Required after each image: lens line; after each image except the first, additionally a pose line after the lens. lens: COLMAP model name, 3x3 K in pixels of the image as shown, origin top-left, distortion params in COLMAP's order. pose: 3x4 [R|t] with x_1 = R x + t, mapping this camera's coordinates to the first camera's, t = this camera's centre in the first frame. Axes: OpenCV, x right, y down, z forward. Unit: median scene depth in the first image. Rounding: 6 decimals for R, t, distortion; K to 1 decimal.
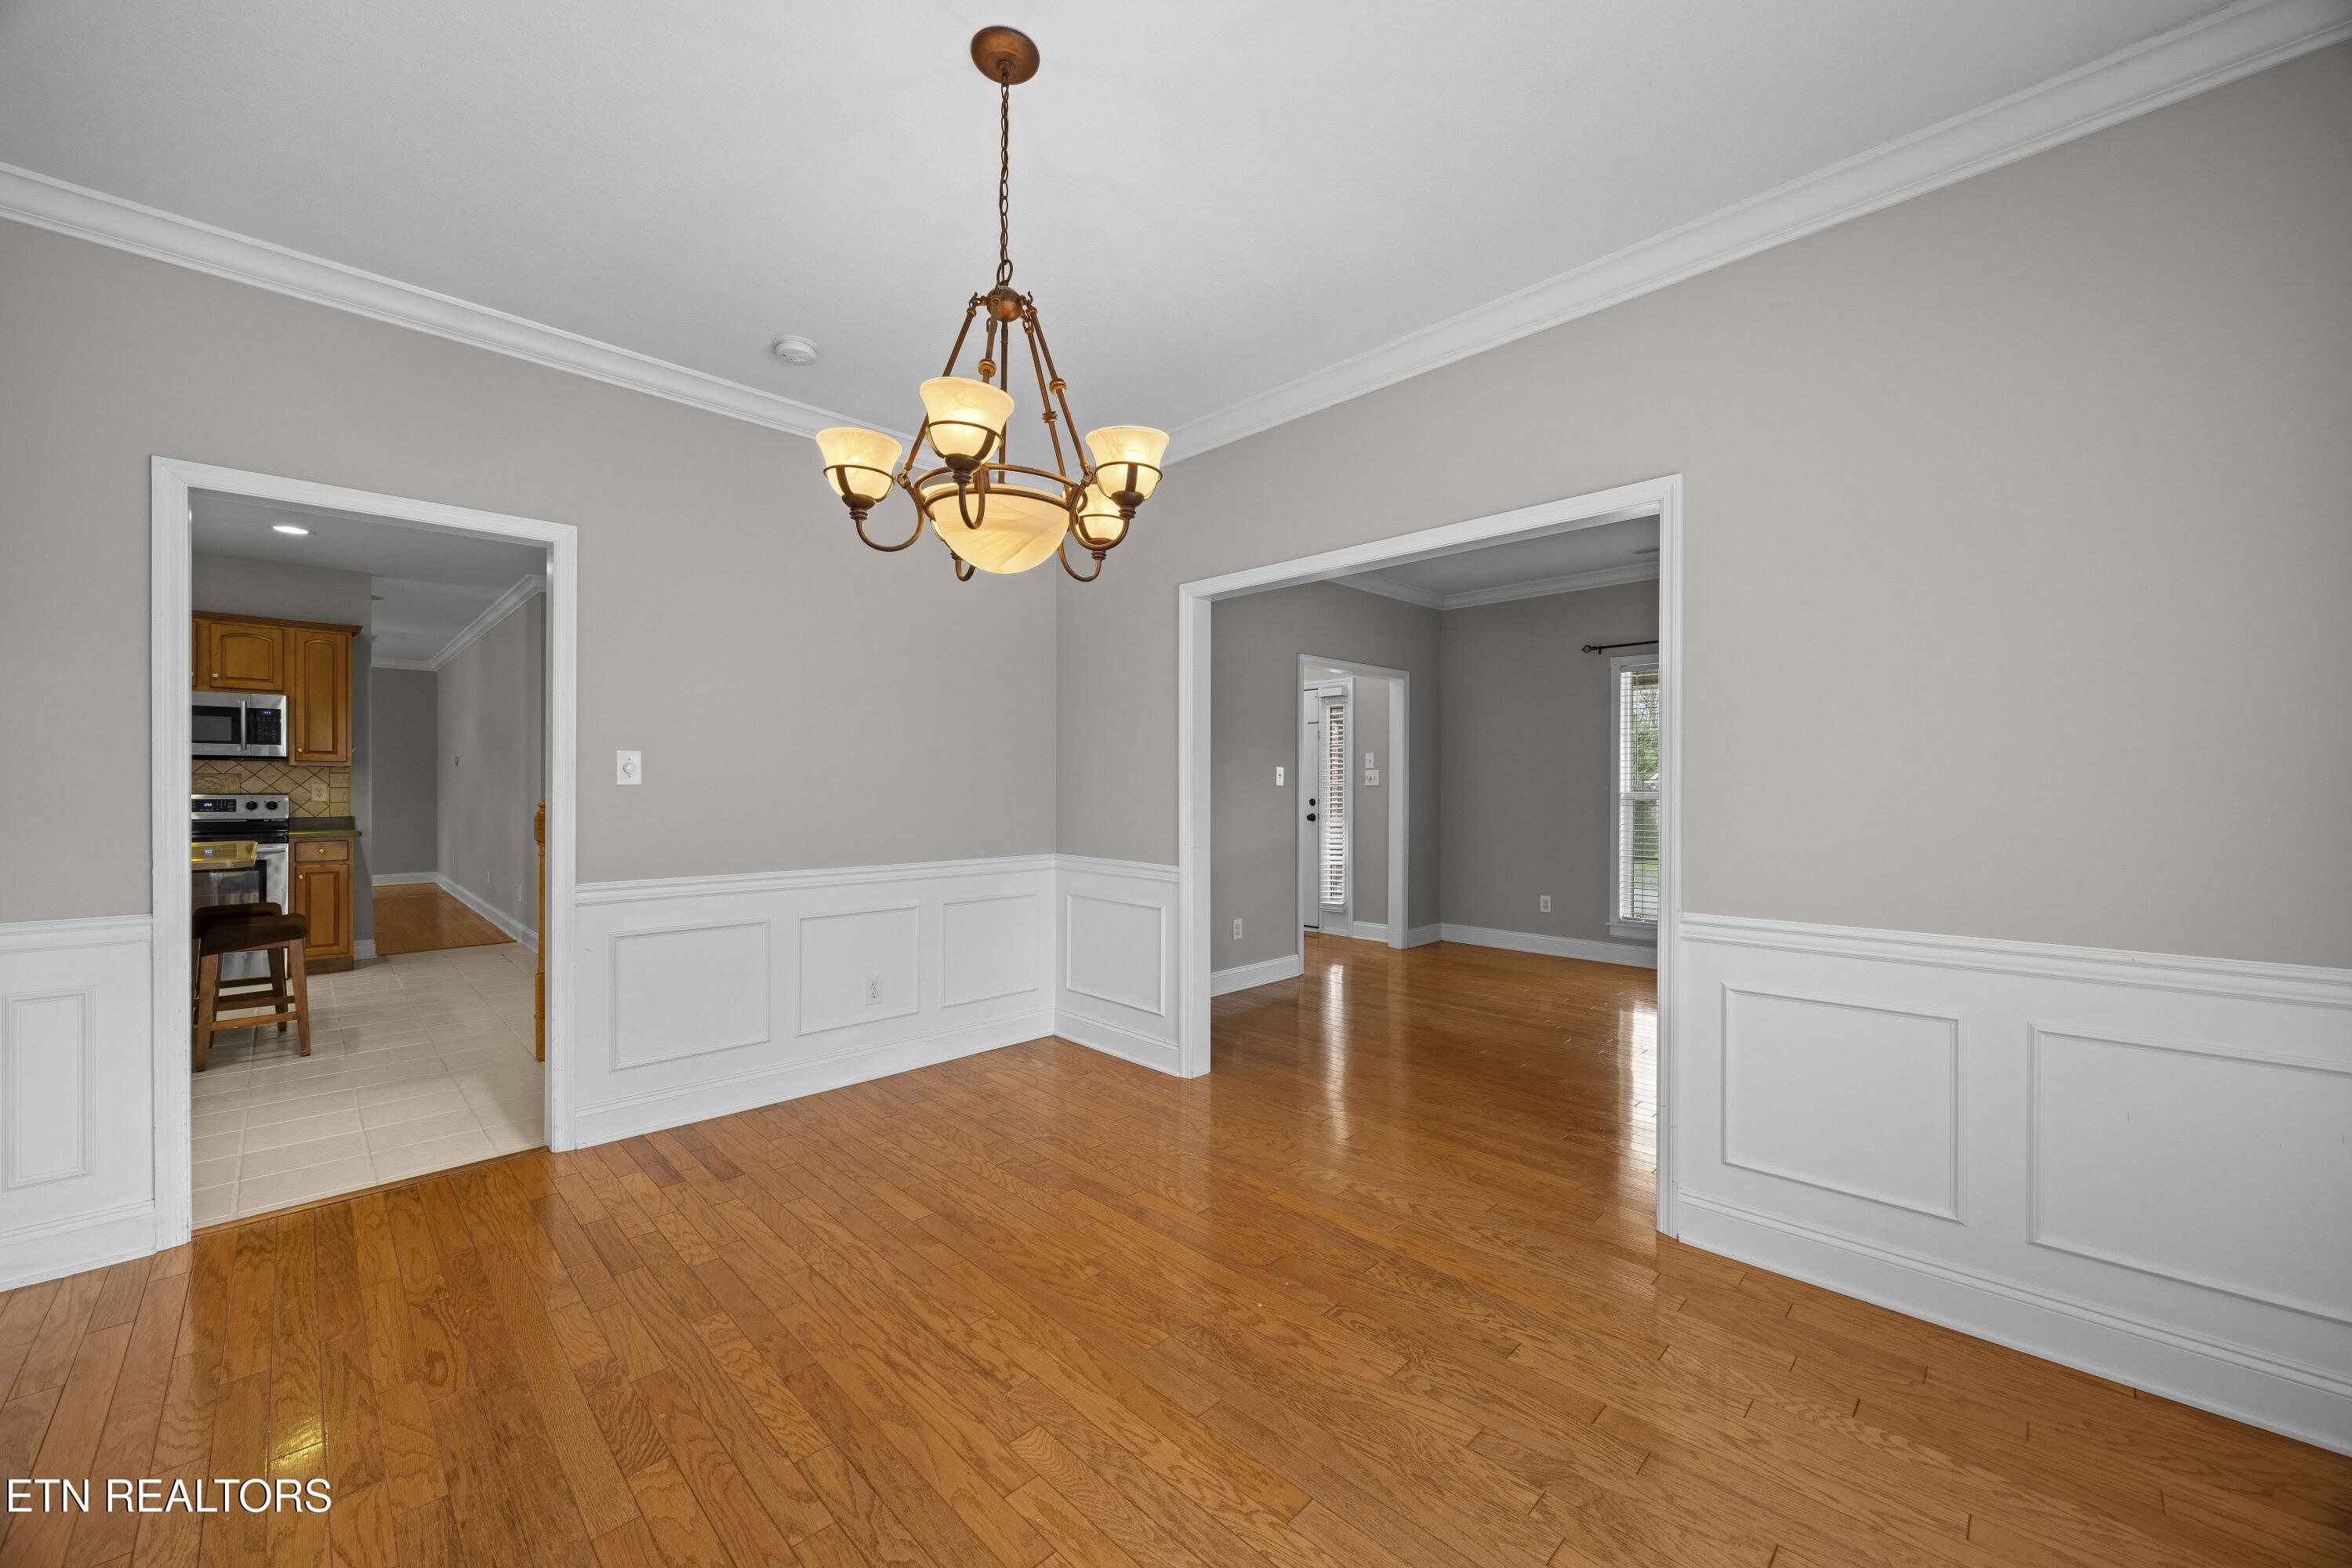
lens RADIAL K [[893.5, 0, 1163.7], [0, 893.5, 784.3], [0, 0, 1]] dist [-0.003127, -0.000513]
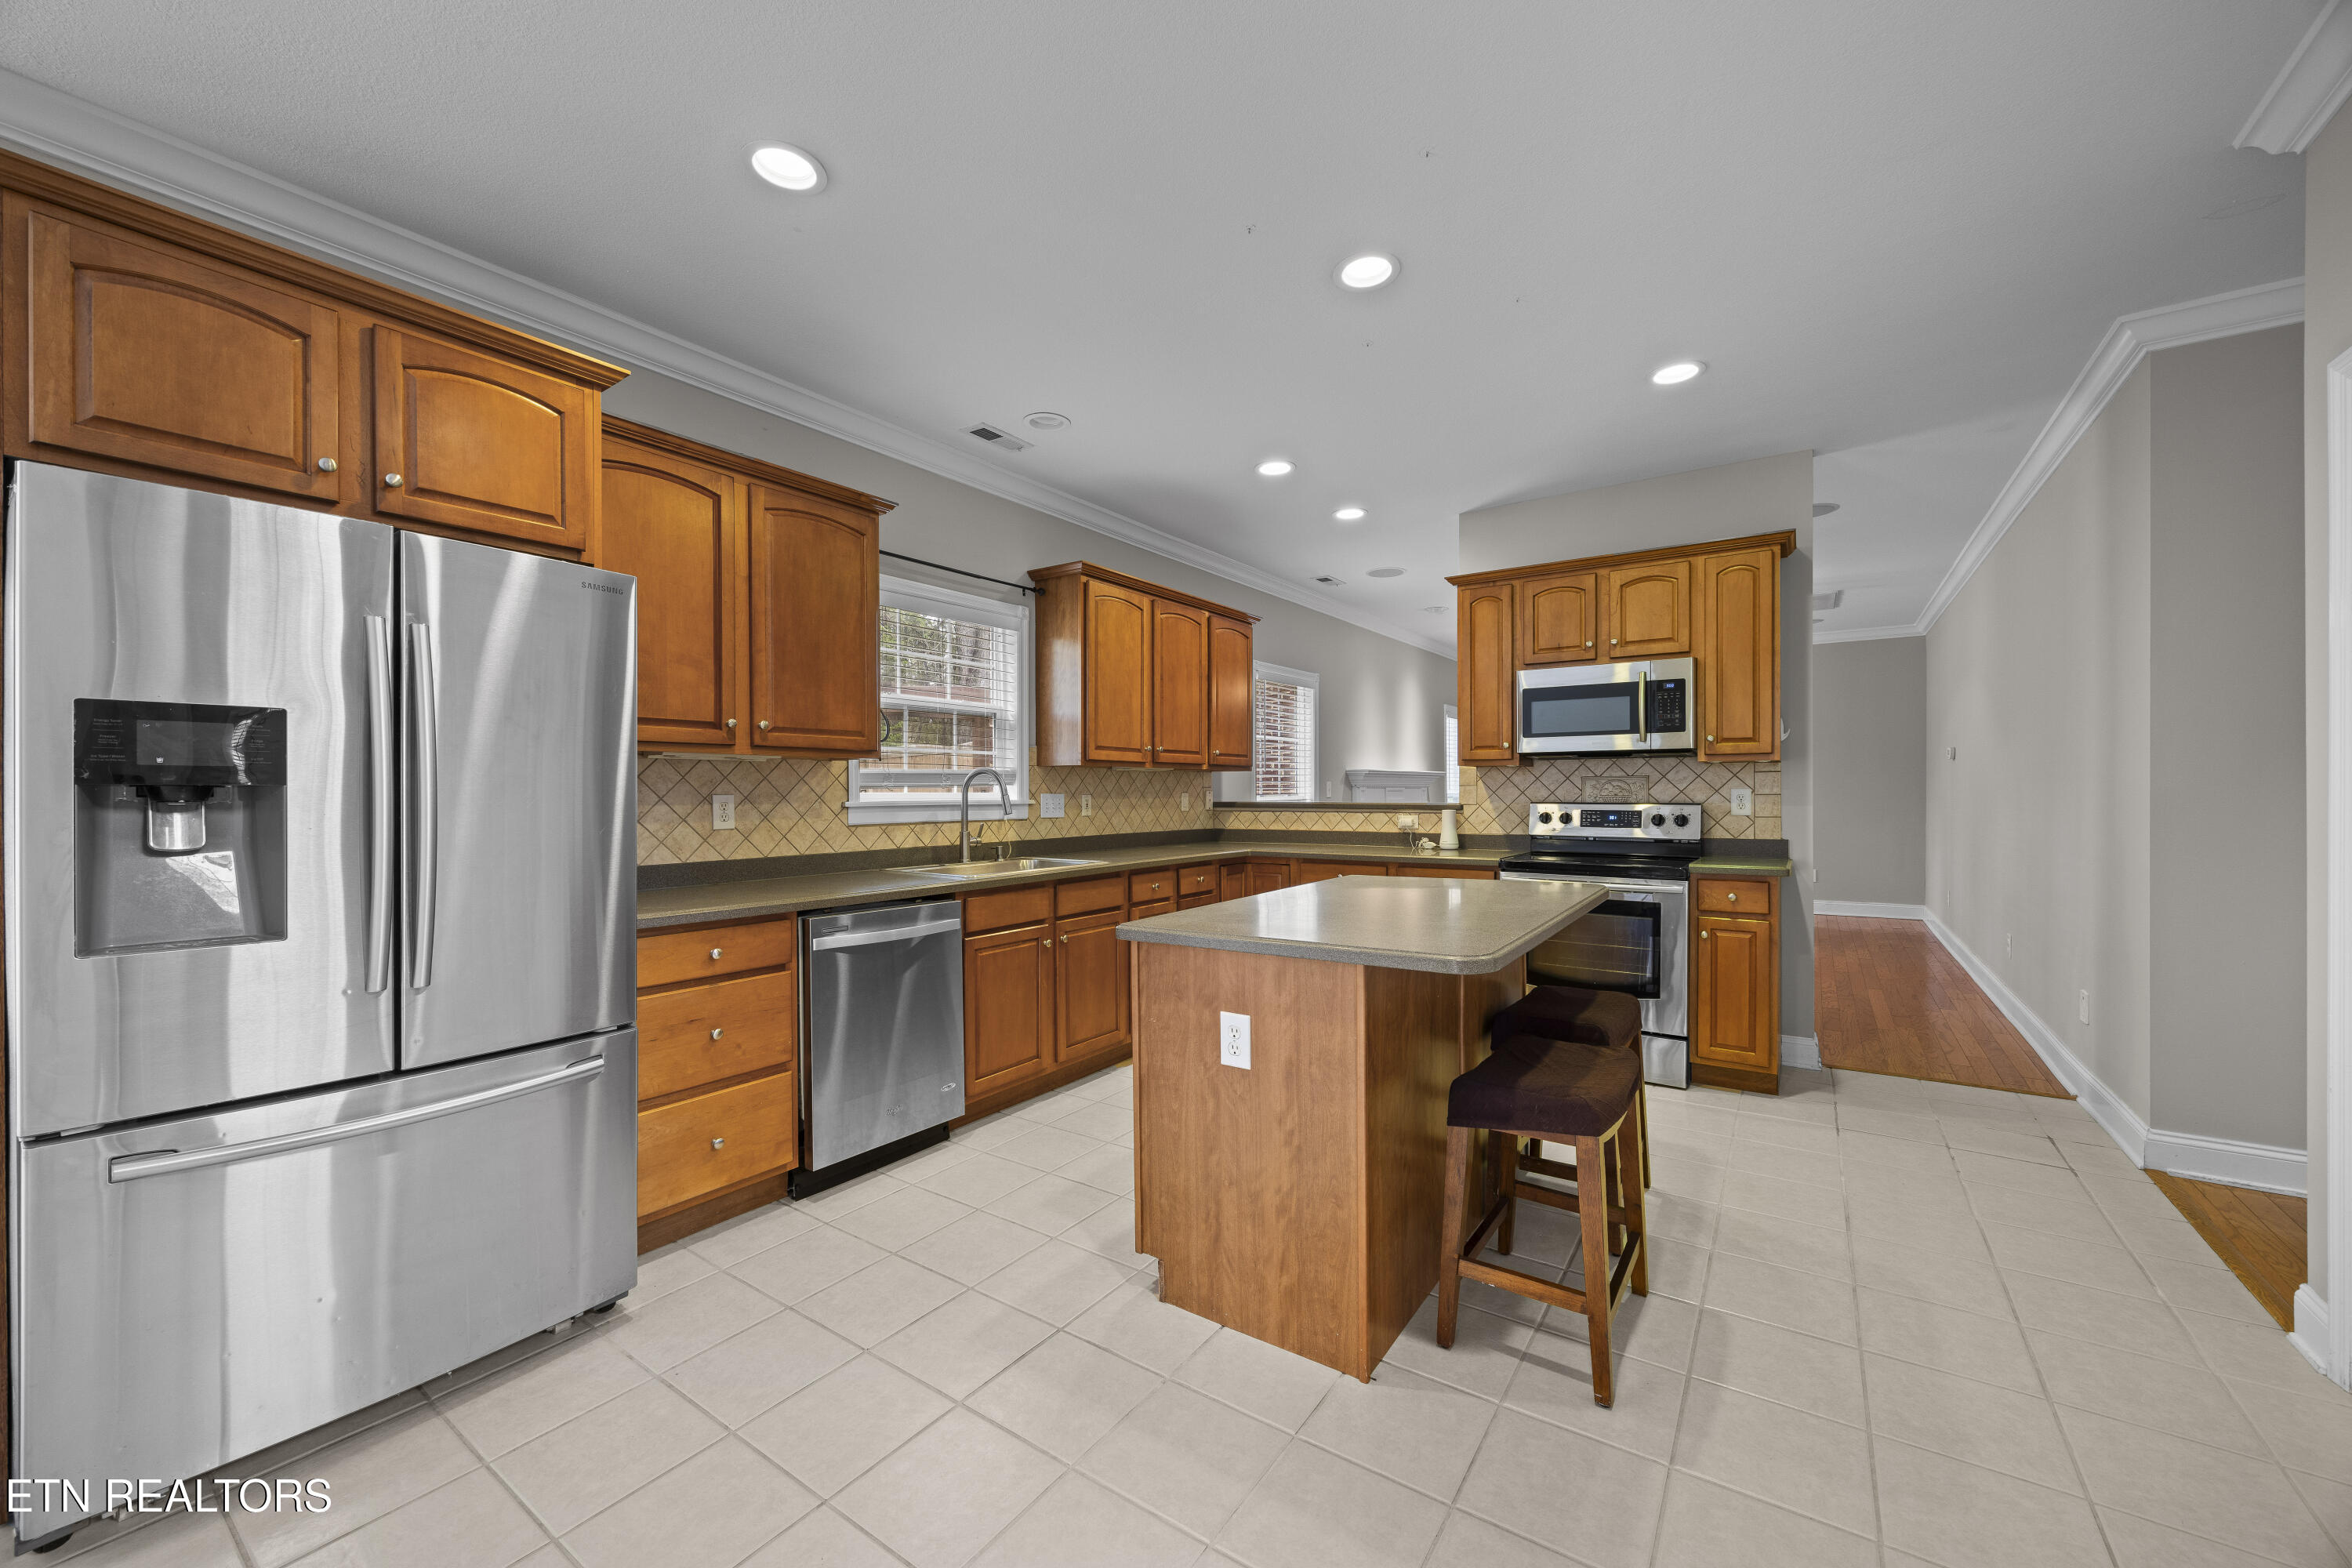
lens RADIAL K [[893.5, 0, 1183.9], [0, 893.5, 799.8], [0, 0, 1]] dist [-0.003127, -0.000513]
pose [[0.188420, 0.009419, -0.982043, -0.387079], [0.006673, 0.999919, 0.010871, -0.002350], [0.982066, -0.008602, 0.188342, 0.484526]]
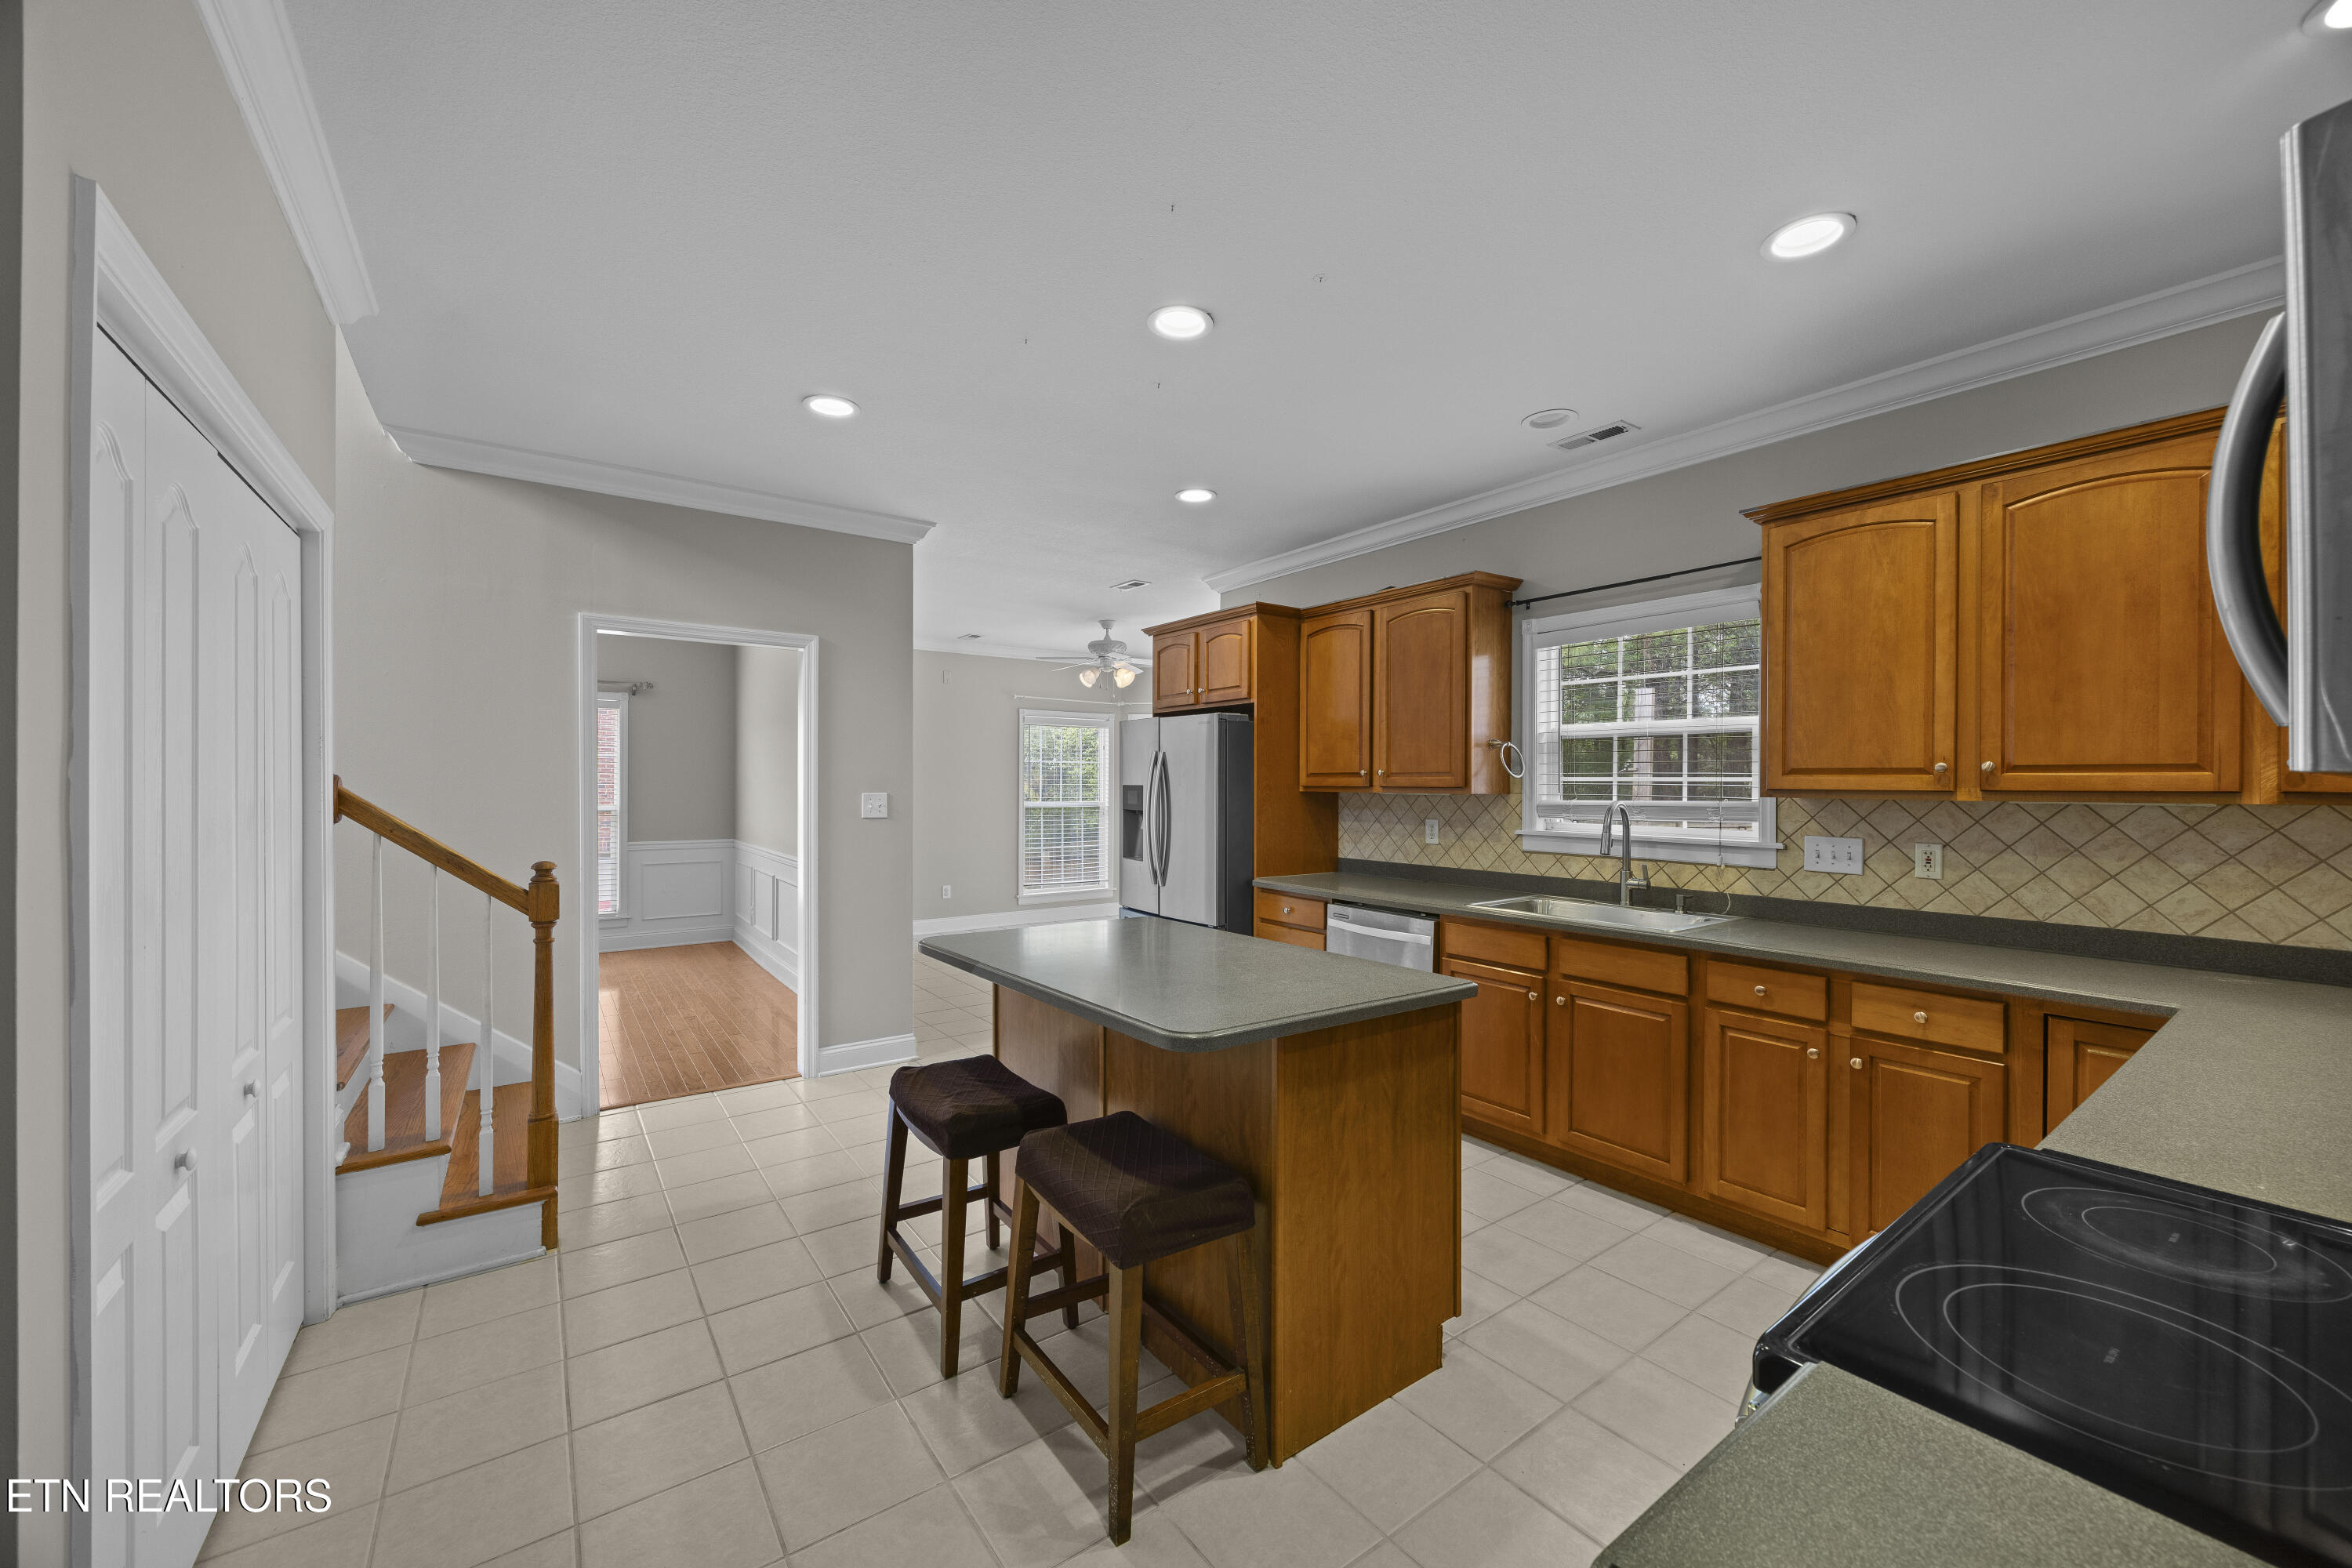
lens RADIAL K [[893.5, 0, 1182.7], [0, 893.5, 787.2], [0, 0, 1]] dist [-0.003127, -0.000513]
pose [[-0.989360, -0.000242, 0.145487, -0.861150], [0.000105, 0.999997, 0.002377, -0.030027], [-0.145488, 0.002367, -0.989357, 1.082980]]
